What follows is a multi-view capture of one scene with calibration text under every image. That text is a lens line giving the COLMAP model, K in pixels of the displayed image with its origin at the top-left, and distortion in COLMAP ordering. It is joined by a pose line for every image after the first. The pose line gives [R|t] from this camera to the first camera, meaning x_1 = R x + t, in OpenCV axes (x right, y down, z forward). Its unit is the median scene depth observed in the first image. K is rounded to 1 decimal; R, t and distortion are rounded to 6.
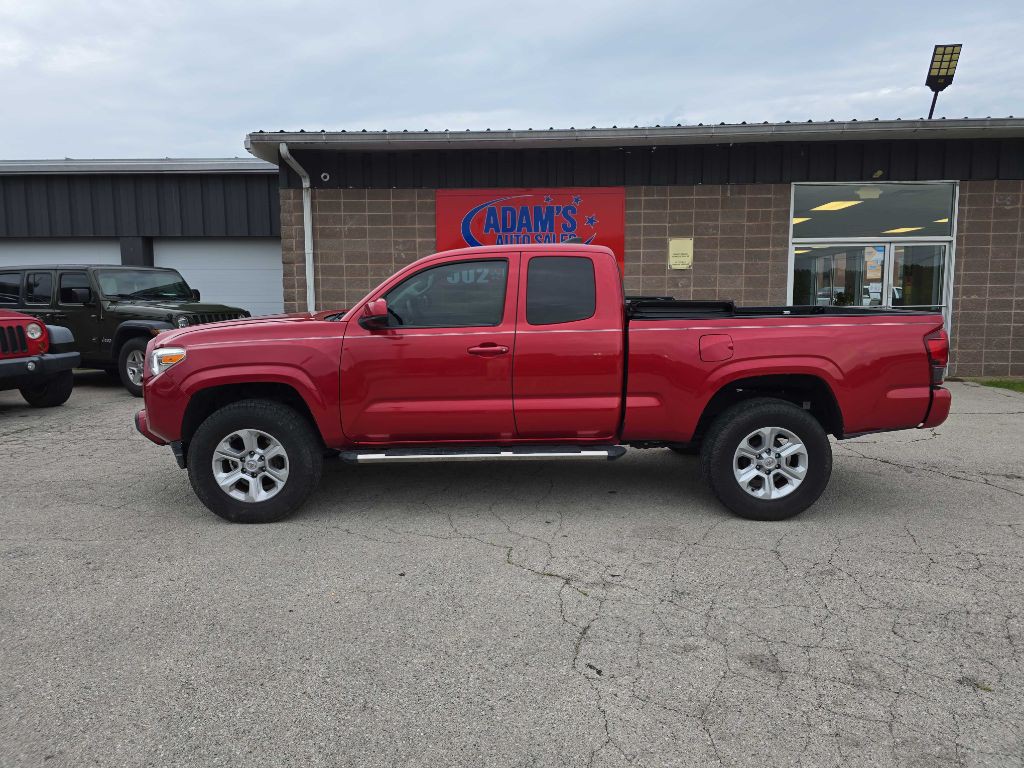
lens RADIAL K [[688.9, 0, 512.8], [0, 688.9, 379.8], [0, 0, 1]] dist [0.062985, -0.059616]
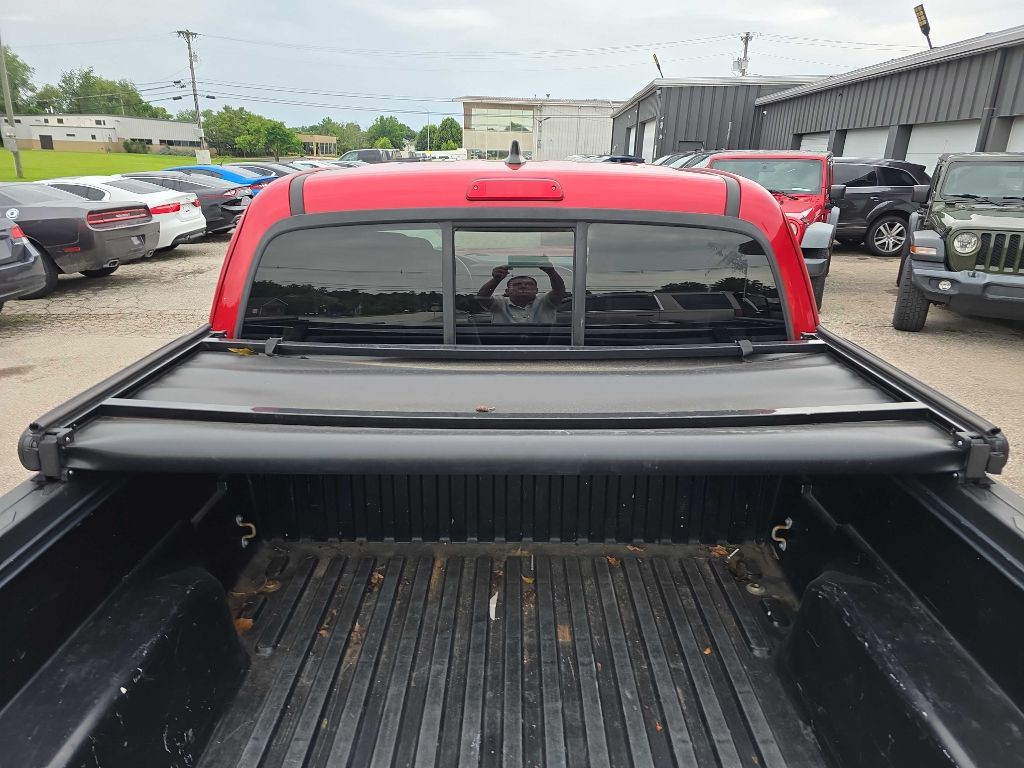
lens RADIAL K [[692.6, 0, 511.0], [0, 692.6, 380.0], [0, 0, 1]] dist [0.053189, -0.049603]
pose [[-0.020708, 0.315682, -0.948639, 0.217964], [-0.142366, 0.938242, 0.315330, -0.092761], [0.989597, 0.141584, 0.025513, 0.462434]]
